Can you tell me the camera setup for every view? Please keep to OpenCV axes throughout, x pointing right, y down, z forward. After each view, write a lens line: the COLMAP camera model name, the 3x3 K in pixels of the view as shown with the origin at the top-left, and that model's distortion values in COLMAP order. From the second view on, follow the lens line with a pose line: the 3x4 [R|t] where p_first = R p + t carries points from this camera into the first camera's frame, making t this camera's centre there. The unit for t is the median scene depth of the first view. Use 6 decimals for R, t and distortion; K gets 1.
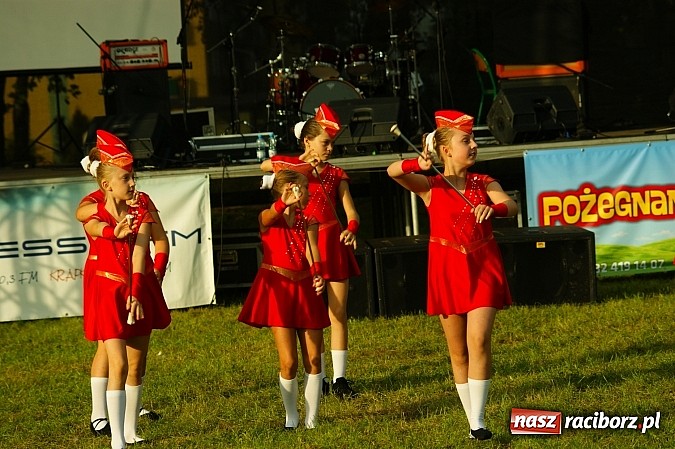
lens RADIAL K [[2745.2, 0, 337.7], [0, 2745.2, 225.8], [0, 0, 1]] dist [-0.224587, 0.000000]
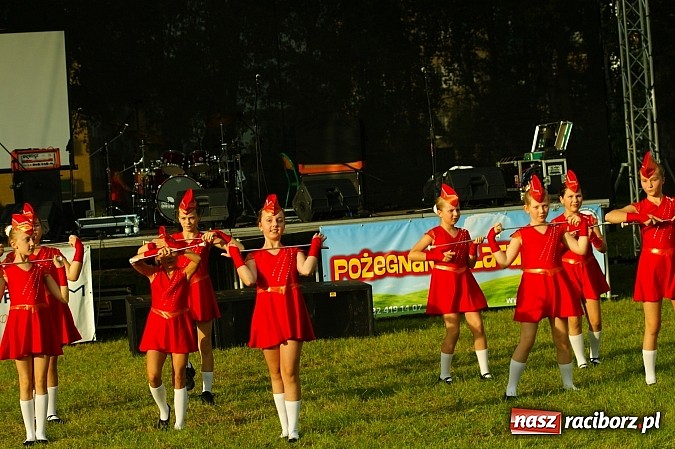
lens RADIAL K [[2745.2, 0, 337.3], [0, 2745.2, 223.4], [0, 0, 1]] dist [-0.224587, 0.000000]
pose [[0.997899, -0.009860, 0.064032, -0.011393], [0.010740, 0.999852, -0.013411, -0.010218], [-0.063891, 0.014070, 0.997858, -0.375257]]
